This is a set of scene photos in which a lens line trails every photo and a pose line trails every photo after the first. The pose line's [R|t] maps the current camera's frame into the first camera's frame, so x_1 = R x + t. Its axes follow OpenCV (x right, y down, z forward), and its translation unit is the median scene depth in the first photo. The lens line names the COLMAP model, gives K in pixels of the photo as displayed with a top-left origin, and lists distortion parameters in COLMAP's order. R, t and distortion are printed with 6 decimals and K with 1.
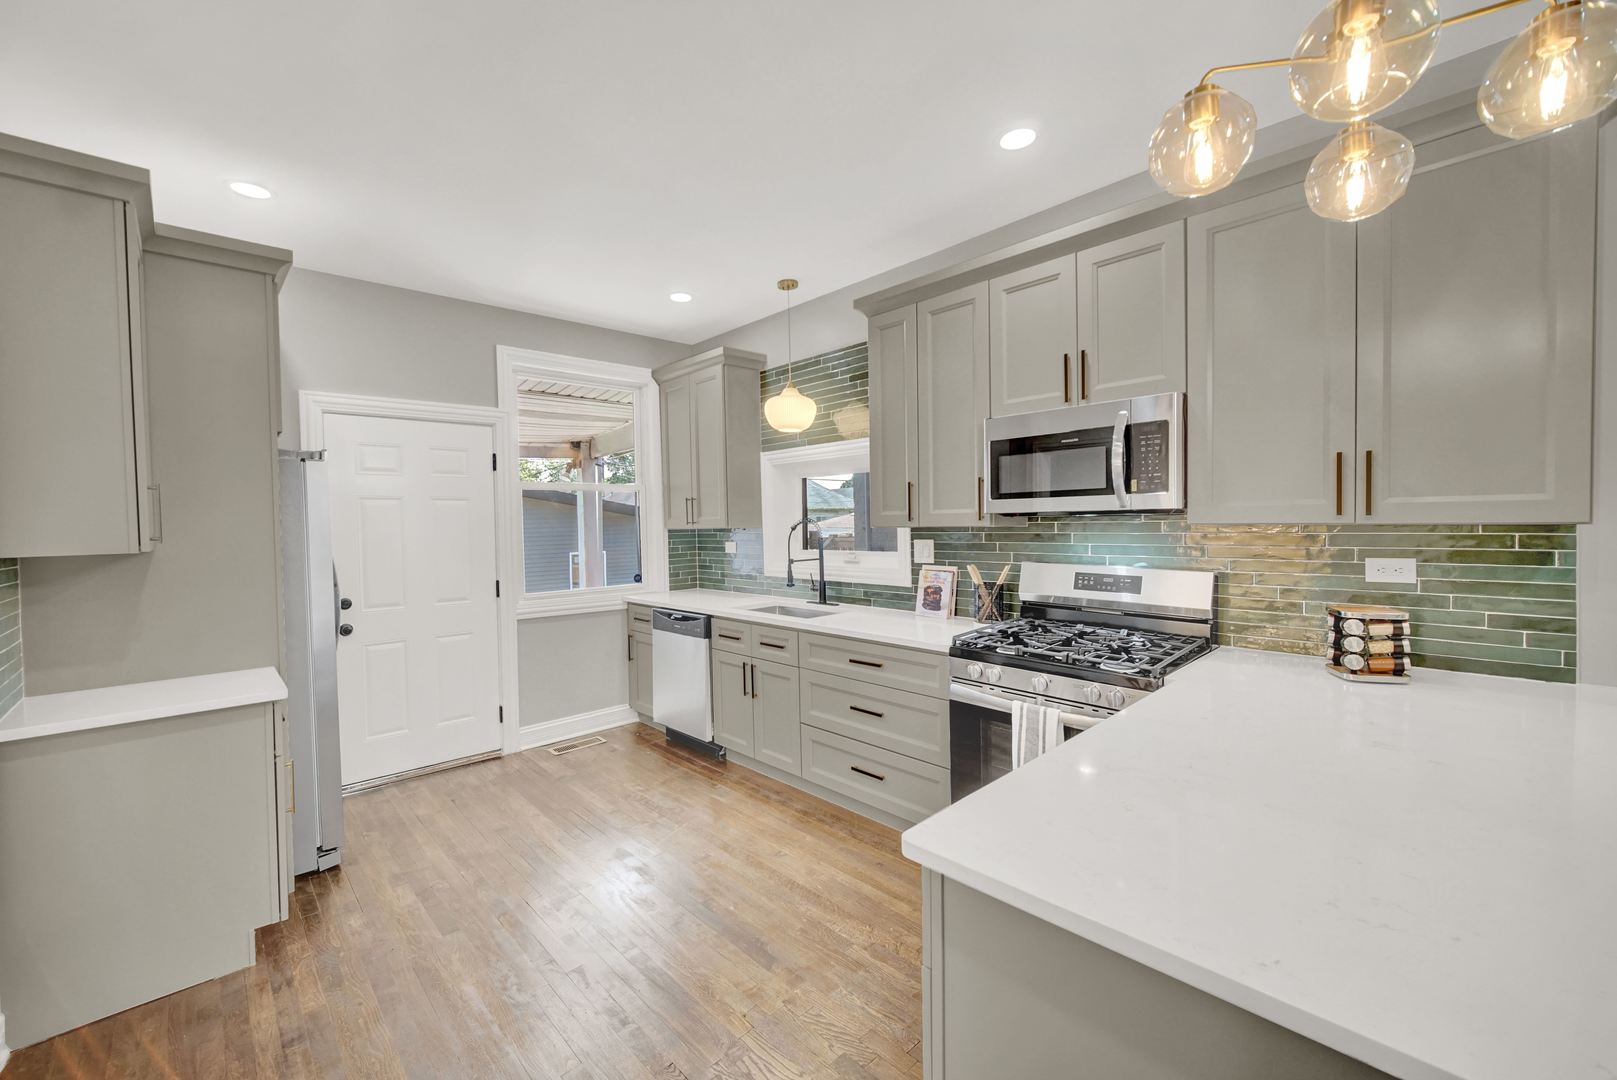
lens RADIAL K [[655.4, 0, 804.4], [0, 655.4, 537.5], [0, 0, 1]] dist [-0.005401, 0.001515]
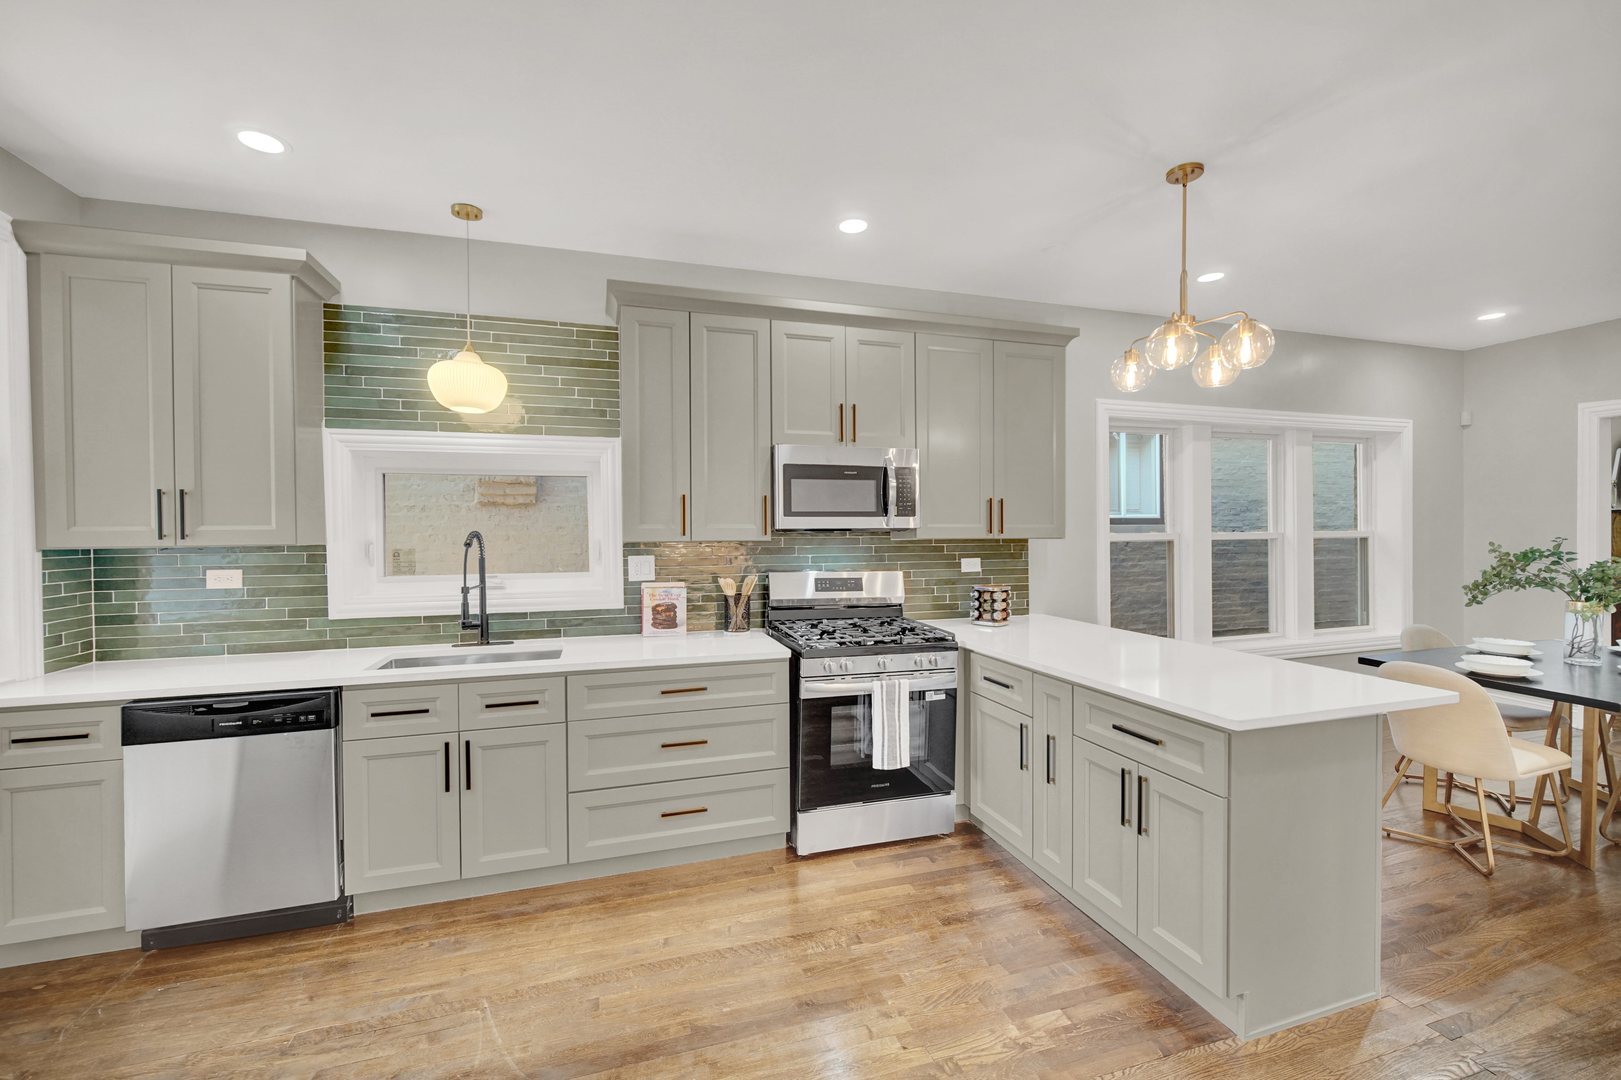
lens RADIAL K [[657.0, 0, 808.7], [0, 657.0, 536.2], [0, 0, 1]] dist [-0.005401, 0.001515]
pose [[0.438698, 0.007584, 0.898603, -0.578838], [0.019792, 0.999640, -0.018099, -0.002992], [-0.898417, 0.025725, 0.438390, 0.387587]]
